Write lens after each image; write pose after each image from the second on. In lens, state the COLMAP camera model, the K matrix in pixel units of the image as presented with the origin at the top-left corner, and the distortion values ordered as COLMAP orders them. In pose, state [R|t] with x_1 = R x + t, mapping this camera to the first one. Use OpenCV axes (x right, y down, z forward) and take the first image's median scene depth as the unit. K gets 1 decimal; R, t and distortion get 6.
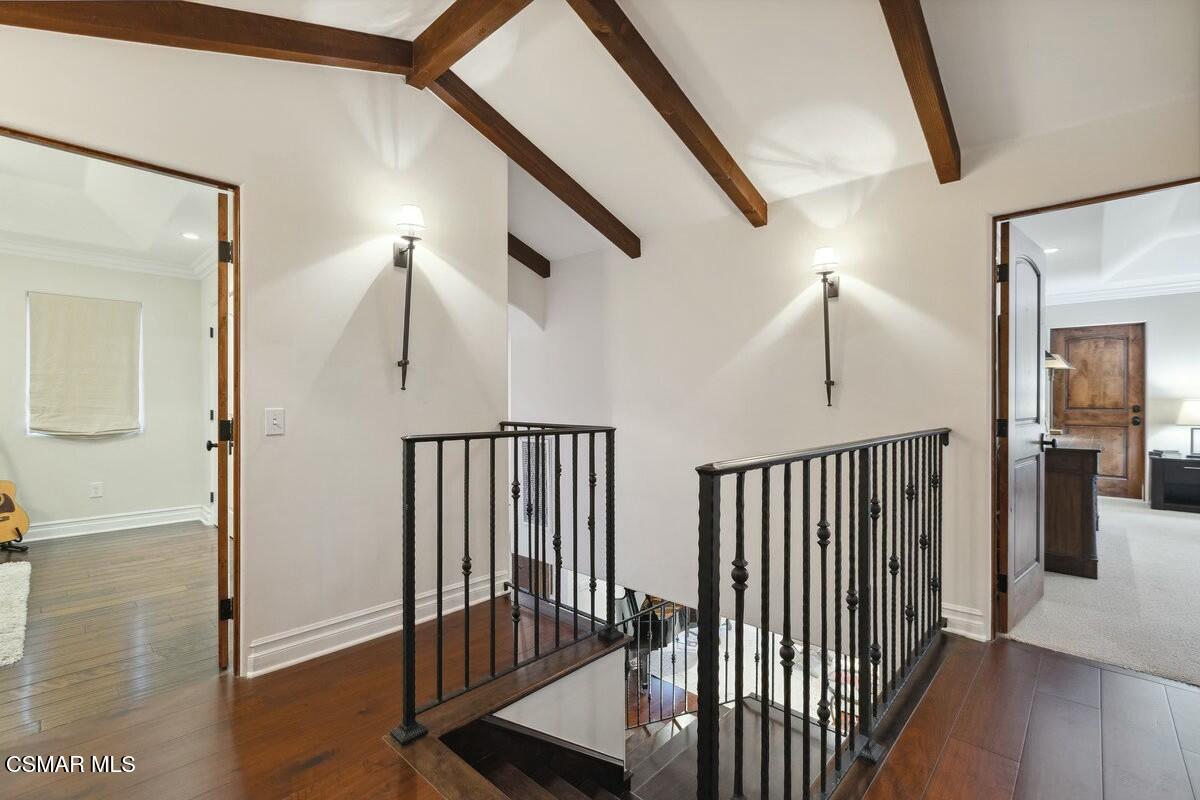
lens RADIAL K [[529.4, 0, 600.0], [0, 529.4, 400.0], [0, 0, 1]] dist [0.002088, 0.000269]
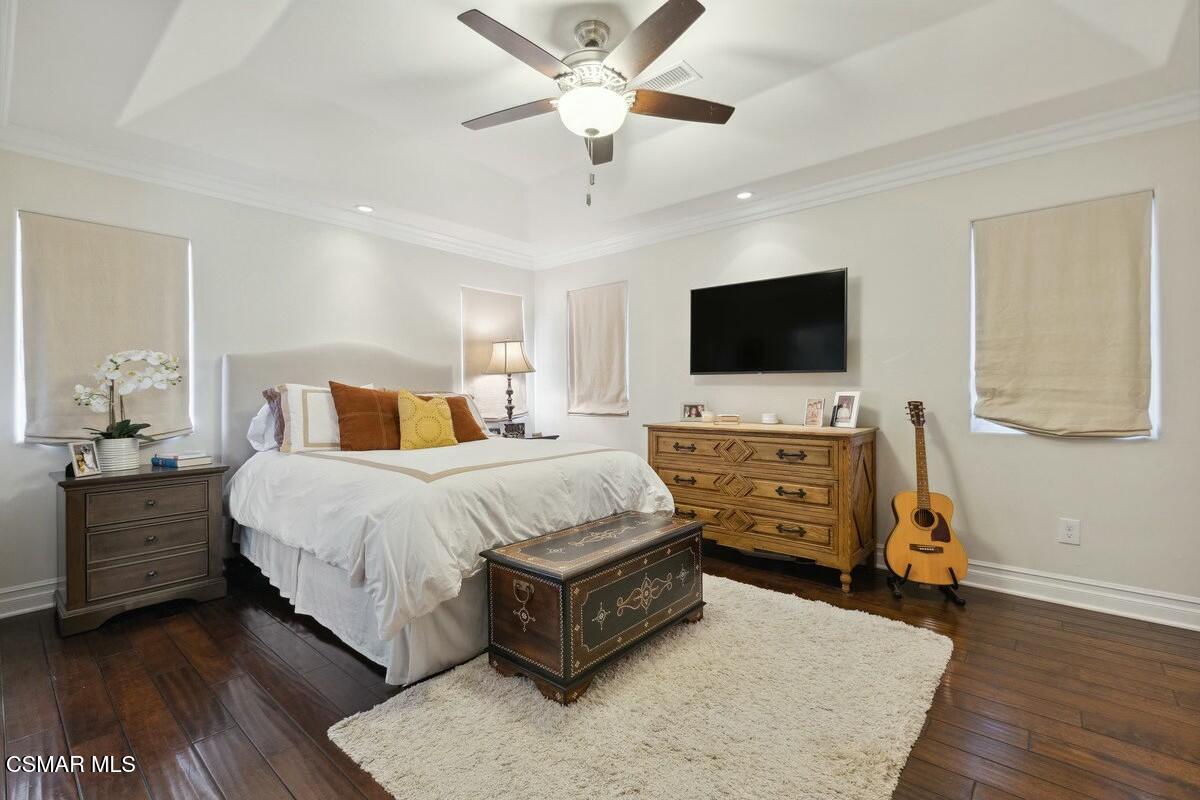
lens RADIAL K [[529.4, 0, 600.0], [0, 529.4, 400.0], [0, 0, 1]] dist [0.002088, 0.000269]
pose [[0.051240, 0.010603, -0.998630, -0.416014], [0.007717, 0.999910, 0.011013, 0.015415], [0.998657, -0.008271, 0.051154, 0.480714]]
